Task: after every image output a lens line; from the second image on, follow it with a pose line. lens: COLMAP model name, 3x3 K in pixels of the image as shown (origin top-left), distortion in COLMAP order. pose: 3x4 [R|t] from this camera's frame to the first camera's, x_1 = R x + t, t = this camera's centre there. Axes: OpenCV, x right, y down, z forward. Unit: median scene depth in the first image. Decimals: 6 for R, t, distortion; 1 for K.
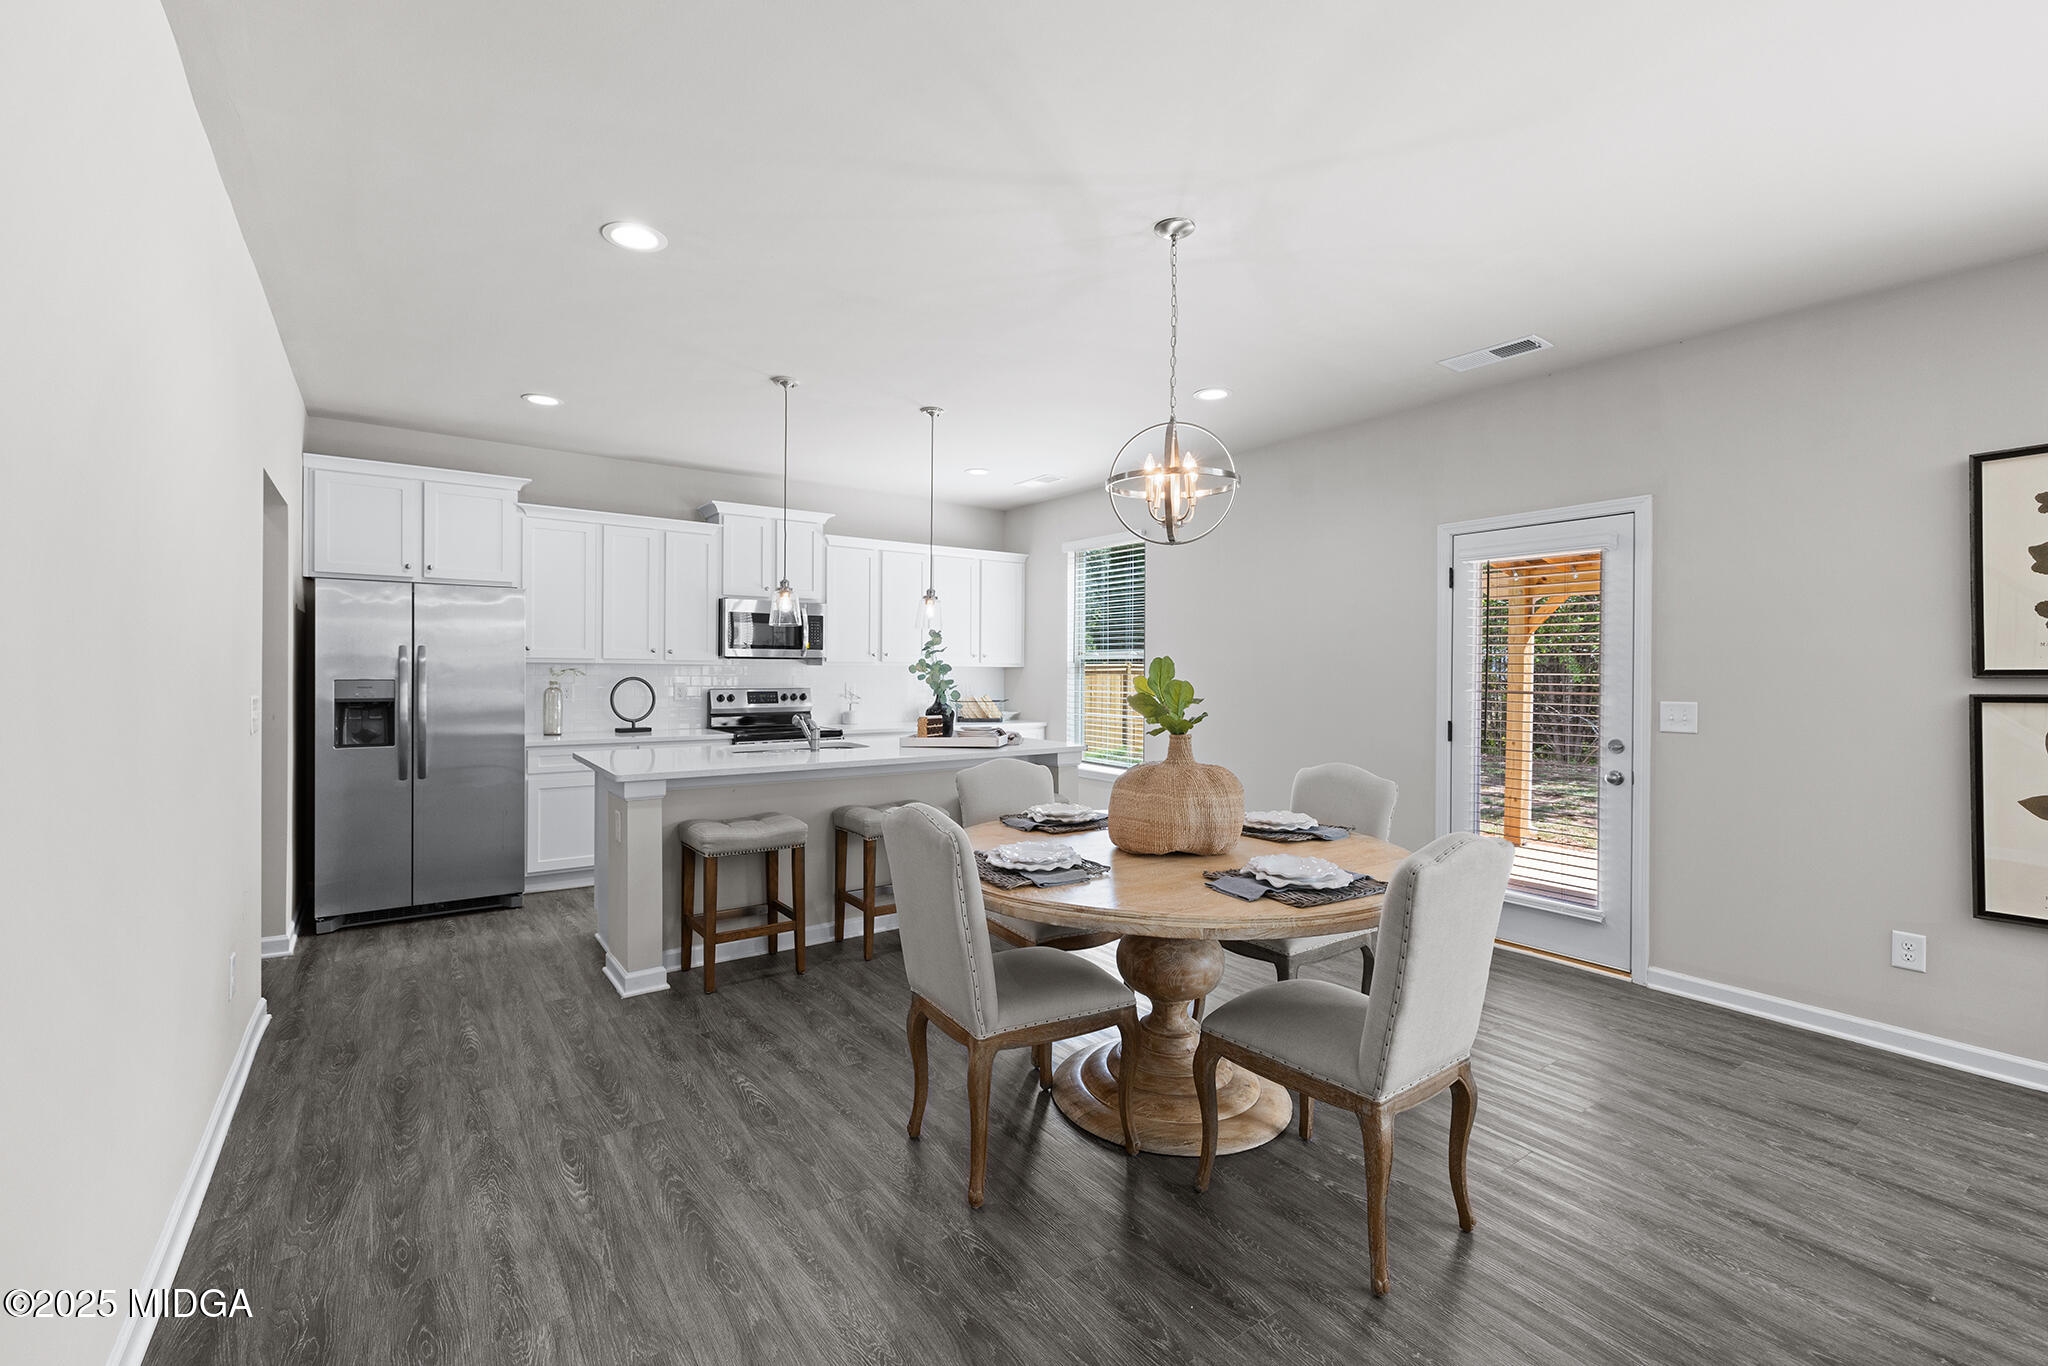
lens RADIAL K [[855.5, 0, 1019.2], [0, 855.5, 680.2], [0, 0, 1]] dist [-0.002670, -0.000532]
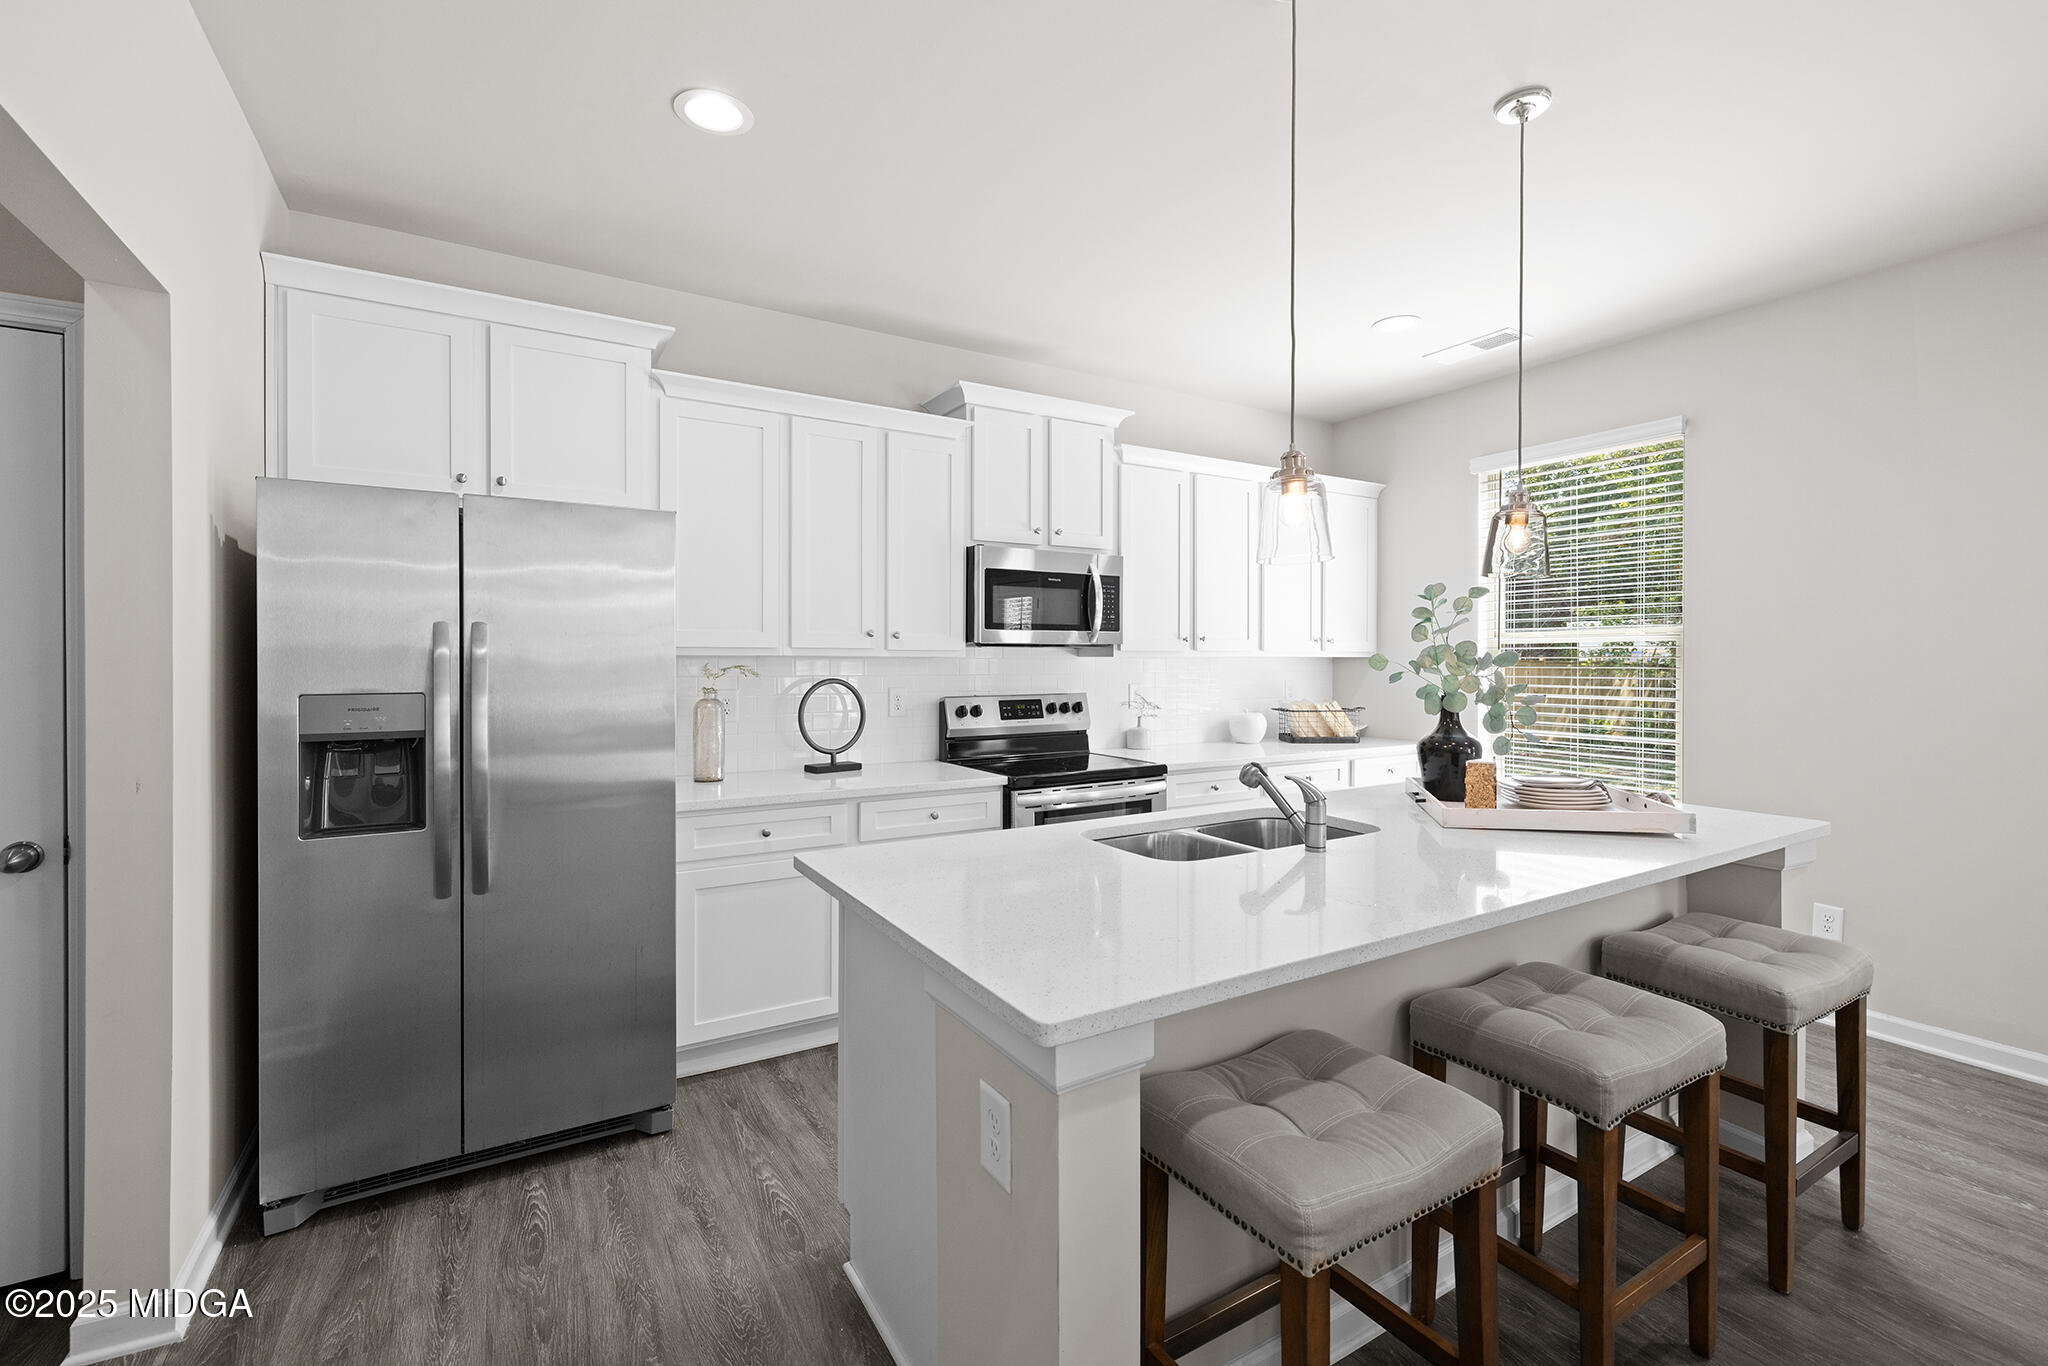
lens RADIAL K [[873.8, 0, 1029.8], [0, 873.8, 670.5], [0, 0, 1]] dist [0.004513, -0.001126]
pose [[0.996377, -0.006293, -0.084809, -0.308753], [0.006181, 0.999980, -0.001581, -0.008713], [0.084817, 0.001051, 0.996396, 0.475185]]
